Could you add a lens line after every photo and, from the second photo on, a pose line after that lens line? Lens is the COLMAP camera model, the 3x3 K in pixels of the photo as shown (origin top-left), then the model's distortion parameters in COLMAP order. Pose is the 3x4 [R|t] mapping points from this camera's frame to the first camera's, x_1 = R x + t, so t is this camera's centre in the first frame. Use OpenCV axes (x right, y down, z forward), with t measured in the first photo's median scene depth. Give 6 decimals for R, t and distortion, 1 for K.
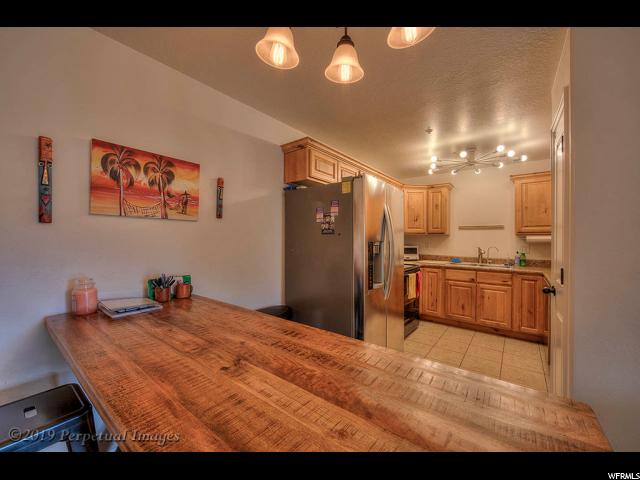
lens RADIAL K [[251.3, 0, 318.3], [0, 251.3, 238.0], [0, 0, 1]] dist [-0.011989, 0.000127]
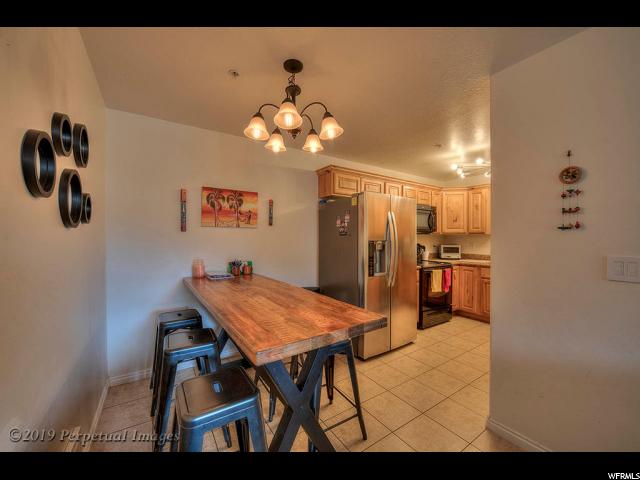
lens RADIAL K [[251.3, 0, 318.3], [0, 251.3, 238.0], [0, 0, 1]] dist [-0.011989, 0.000127]
pose [[0.949499, -0.004082, -0.313743, 0.293170], [0.003446, 0.999991, -0.002581, 0.001855], [0.313751, 0.001369, 0.949504, -0.299315]]
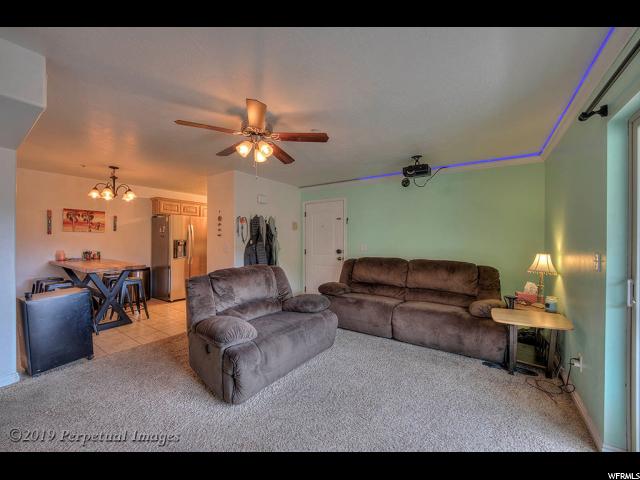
lens RADIAL K [[261.3, 0, 320.0], [0, 261.3, 240.0], [0, 0, 1]] dist [0.001584, 0.000276]
pose [[0.998868, 0.001227, 0.047549, 1.285771], [-0.001402, 0.999992, 0.003653, 0.002085], [-0.047544, -0.003715, 0.998862, -1.456117]]
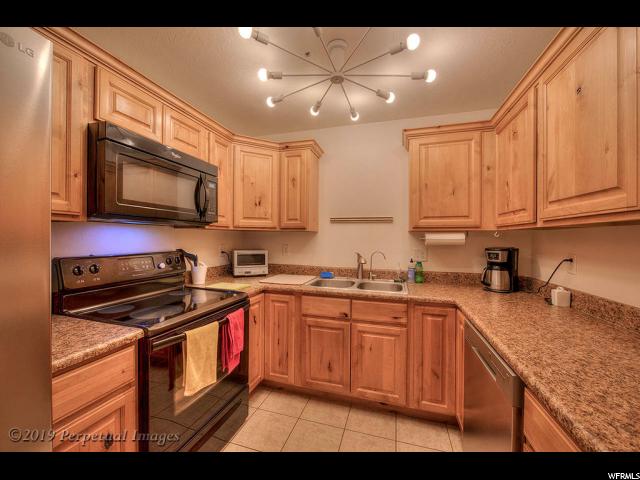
lens RADIAL K [[251.3, 0, 318.3], [0, 251.3, 238.0], [0, 0, 1]] dist [-0.011989, 0.000127]
pose [[0.931168, 0.000649, 0.364590, 0.527601], [-0.002820, 0.999981, 0.005424, -0.001460], [-0.364579, -0.006079, 0.931153, 0.748538]]
